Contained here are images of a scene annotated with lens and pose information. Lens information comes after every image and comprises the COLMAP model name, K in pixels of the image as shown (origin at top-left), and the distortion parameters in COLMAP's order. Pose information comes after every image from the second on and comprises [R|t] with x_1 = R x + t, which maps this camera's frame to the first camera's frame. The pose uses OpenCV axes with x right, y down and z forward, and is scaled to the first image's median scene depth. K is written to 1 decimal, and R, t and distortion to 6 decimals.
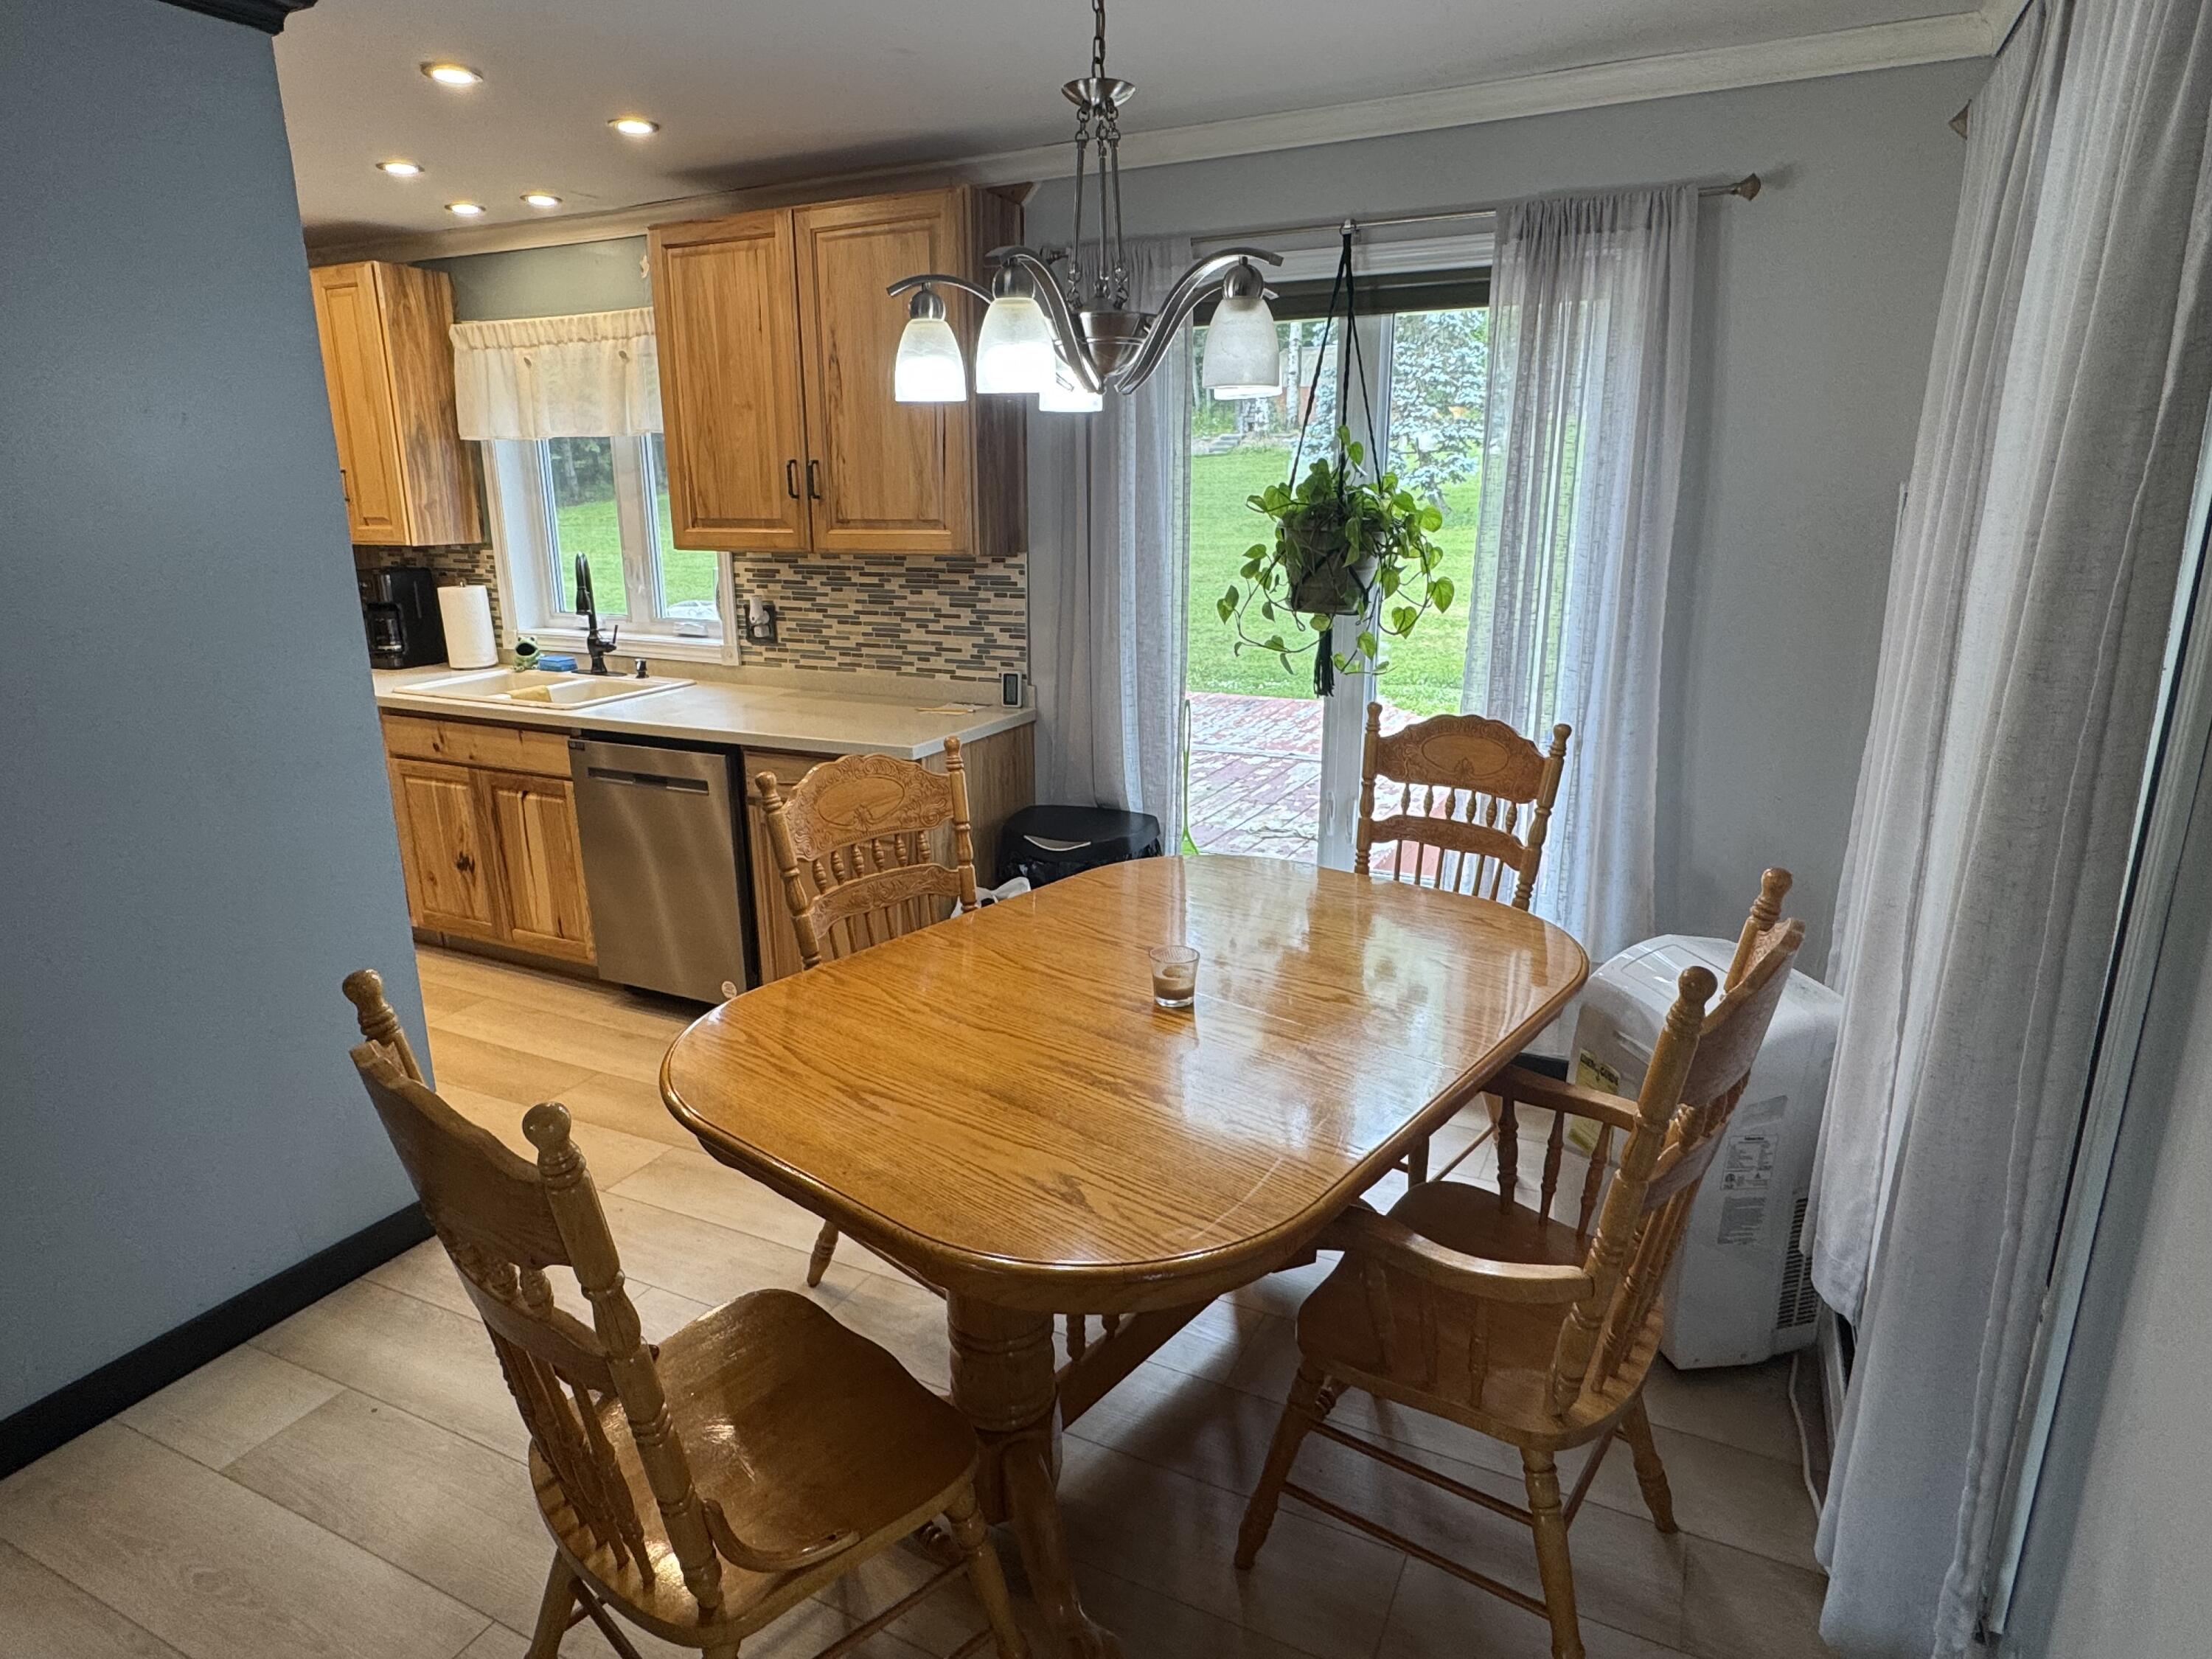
lens RADIAL K [[1275.4, 0, 1095.0], [0, 1275.4, 829.1], [0, 0, 1]] dist [-0.000136, -0.000351]
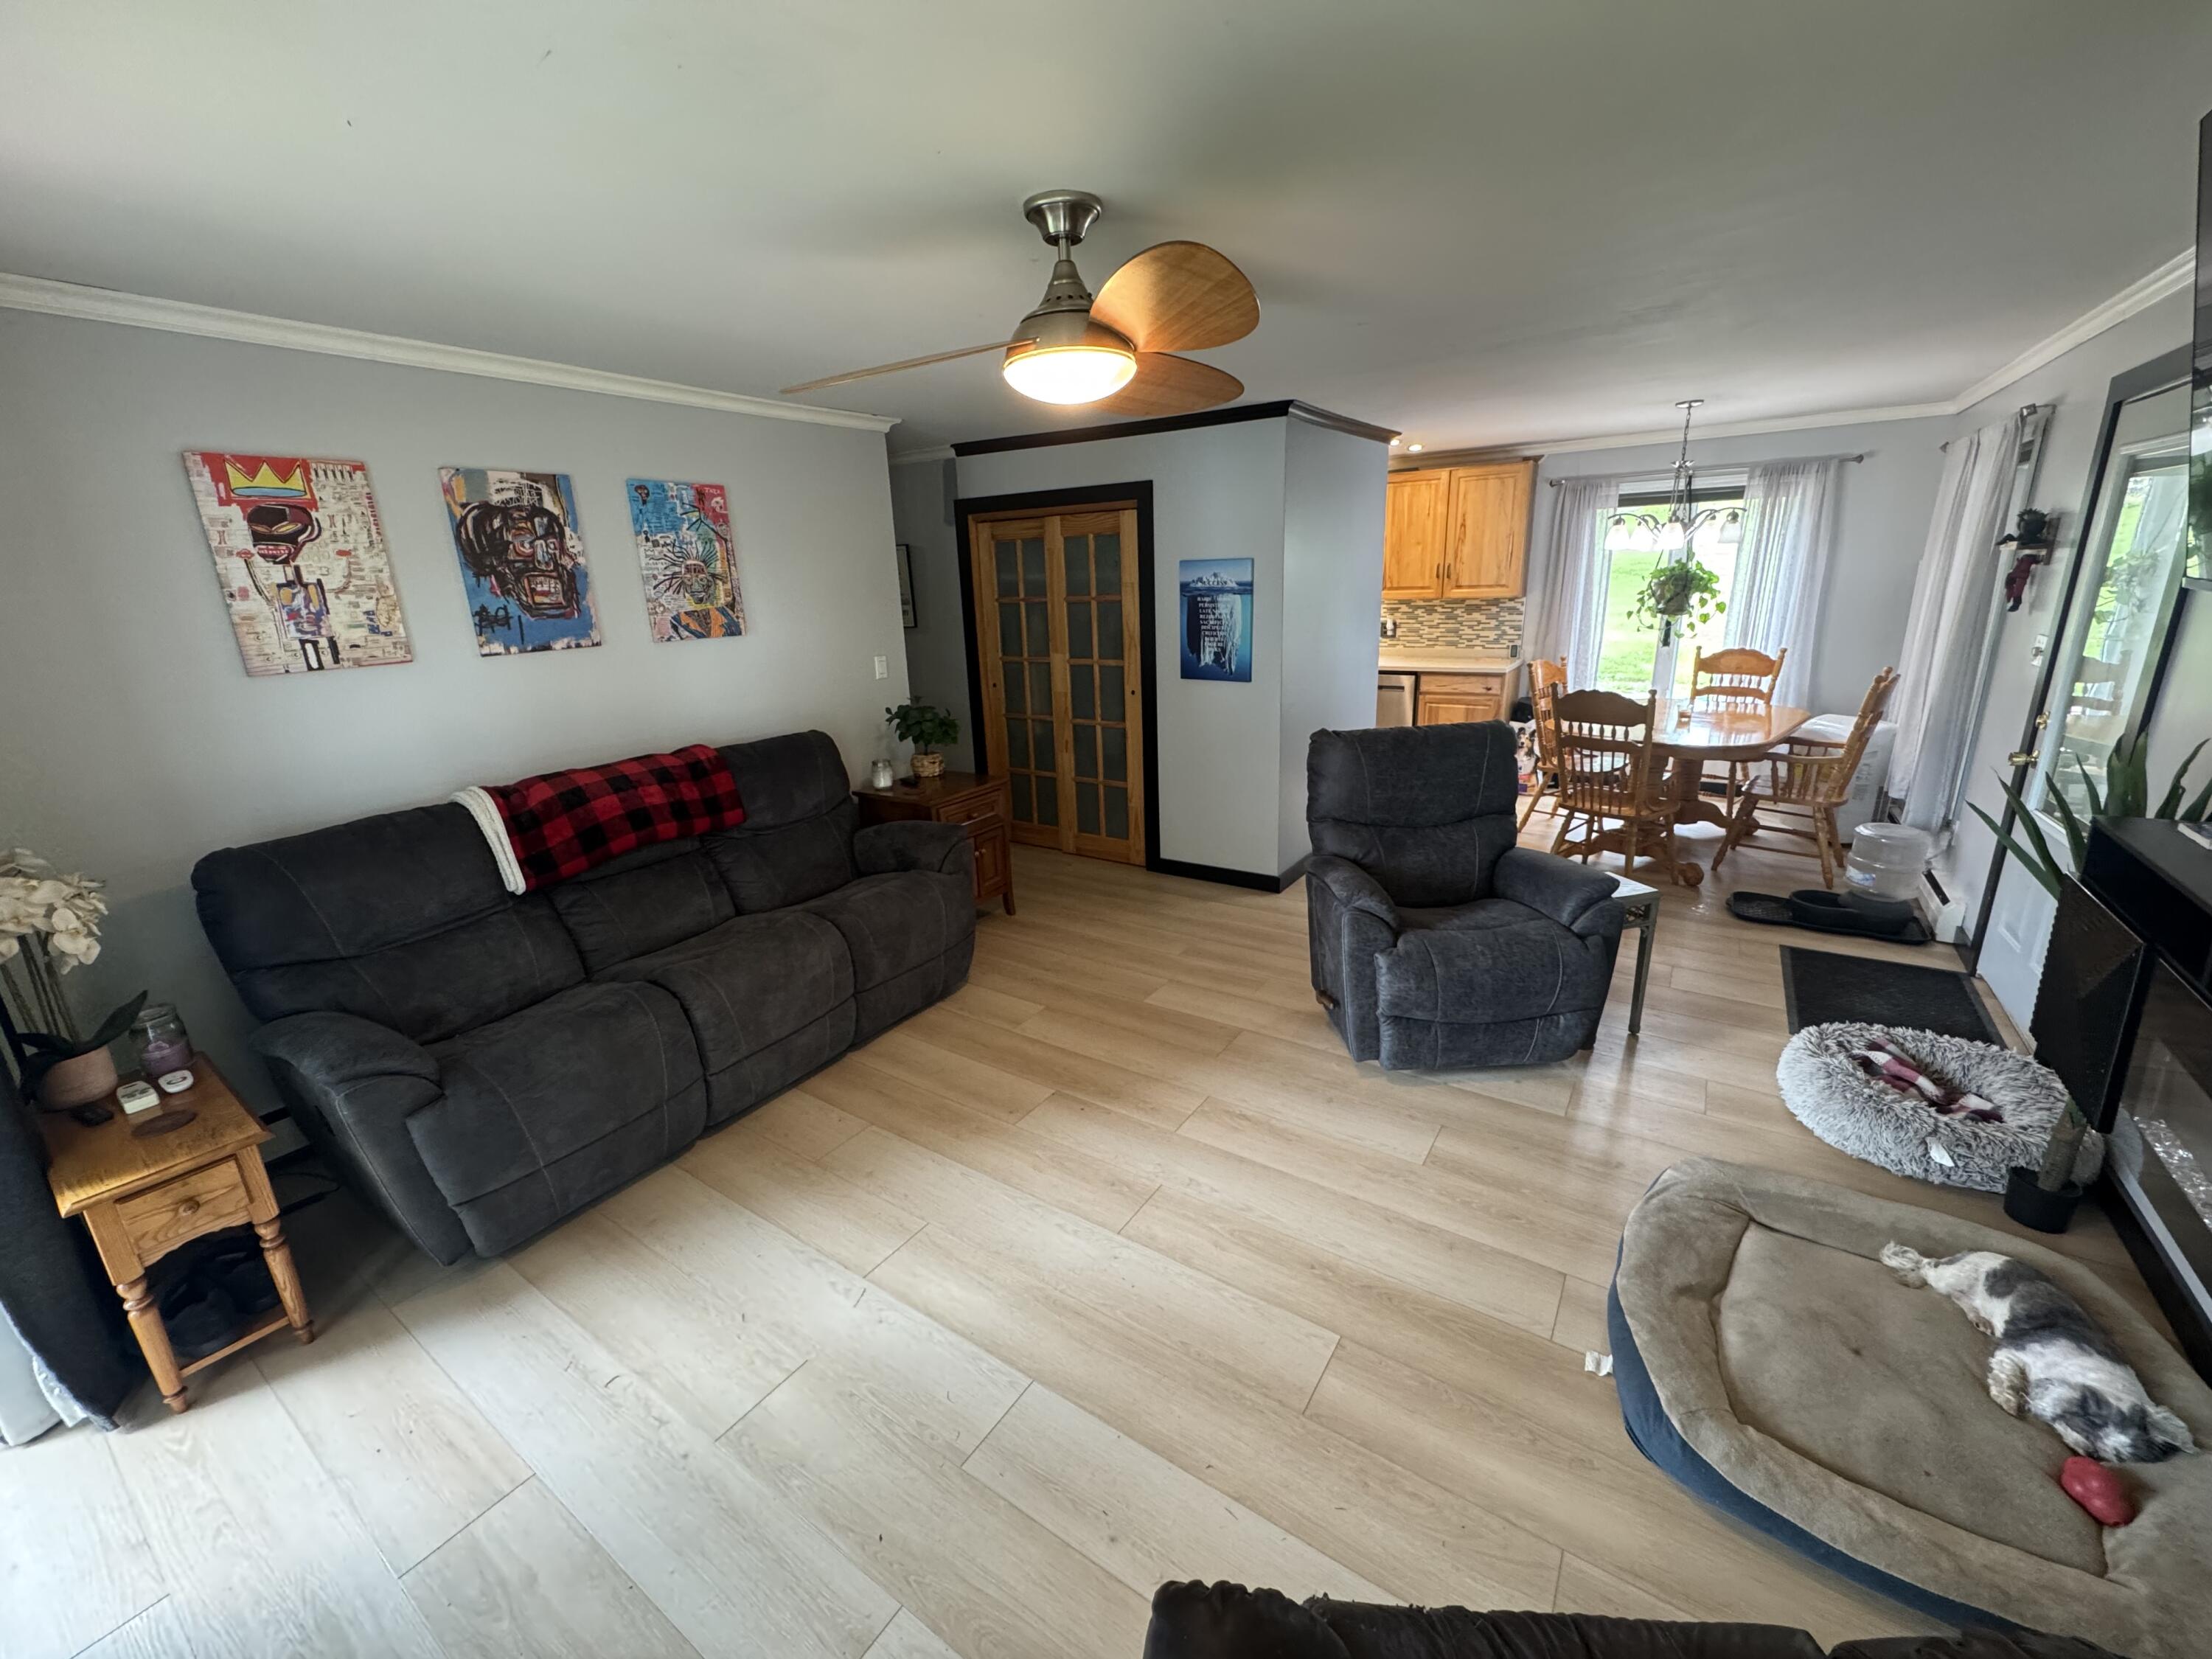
lens RADIAL K [[883.5, 0, 1102.3], [0, 883.5, 828.6], [0, 0, 1]] dist [-0.003188, 0.000318]
pose [[0.990296, 0.008691, -0.138704, -0.640875], [-0.005447, 0.999703, 0.023751, 0.209212], [0.138869, -0.022764, 0.990049, -0.875319]]
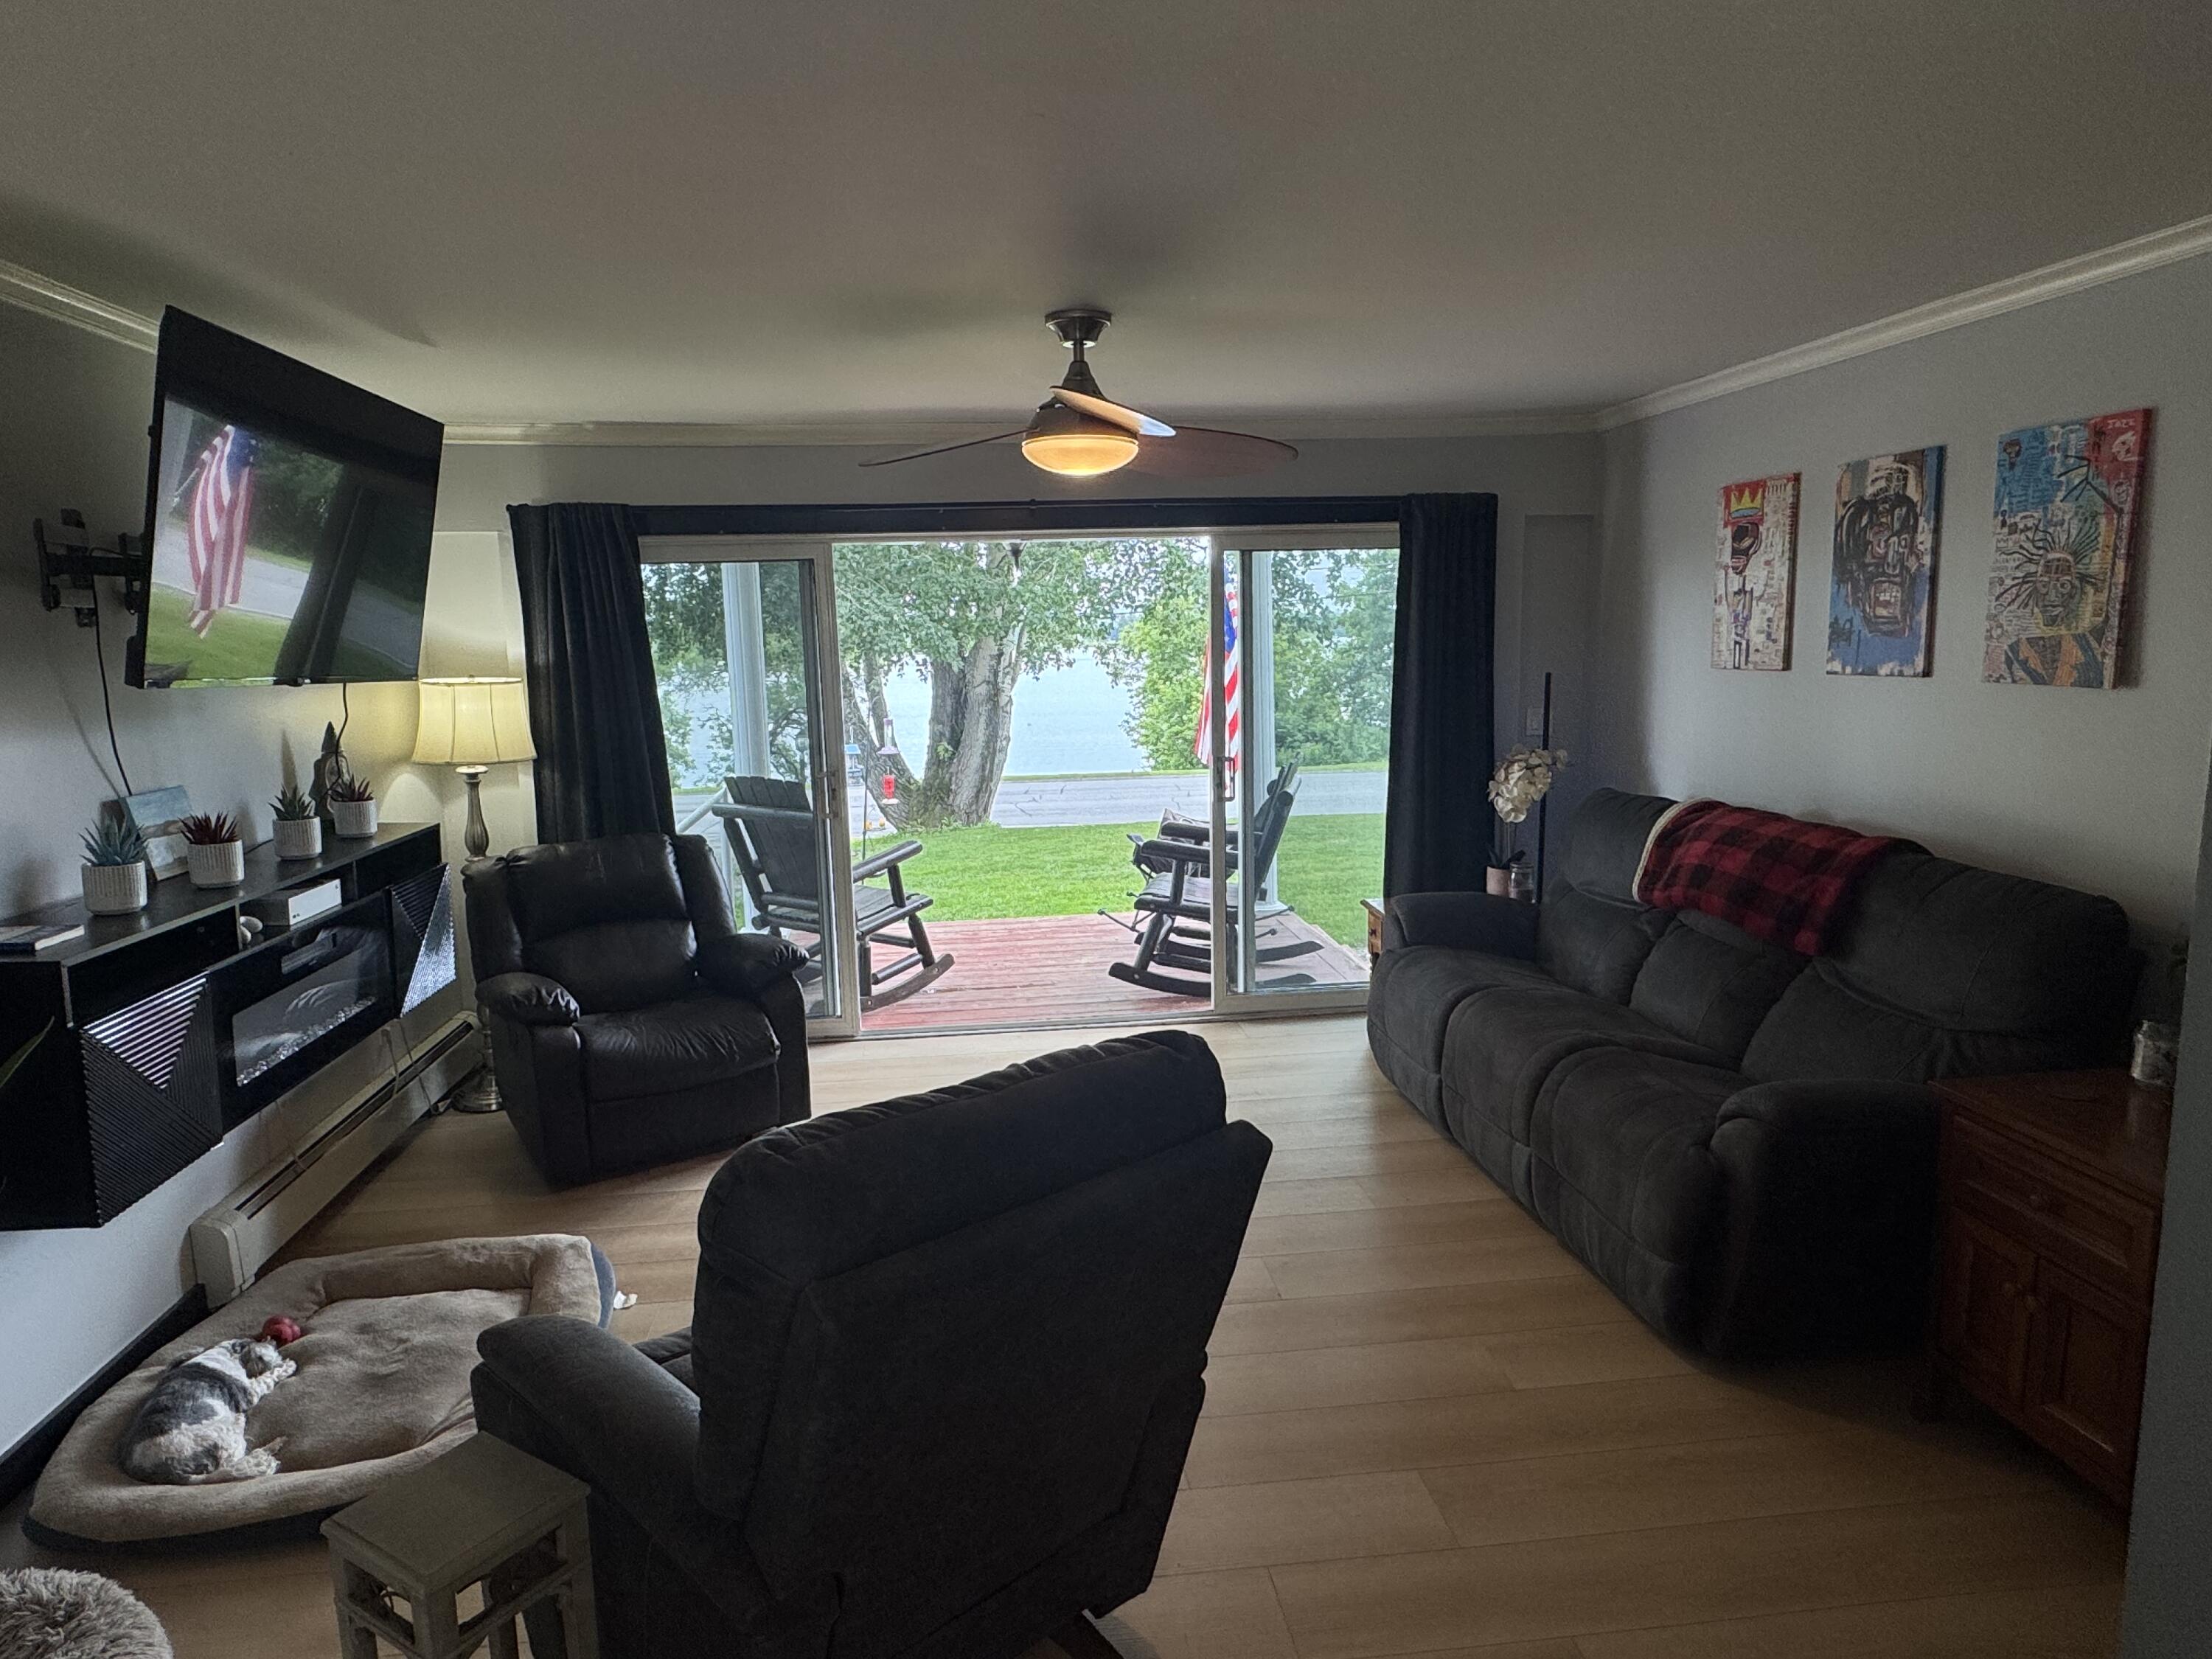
lens RADIAL K [[1335.9, 0, 1112.6], [0, 1335.9, 828.7], [0, 0, 1]] dist [-0.006519, -0.000138]
pose [[-0.832255, 0.103049, -0.544732, -0.254397], [-0.119339, 0.926238, 0.357549, -0.121571], [0.541396, 0.362580, -0.758569, 0.384362]]
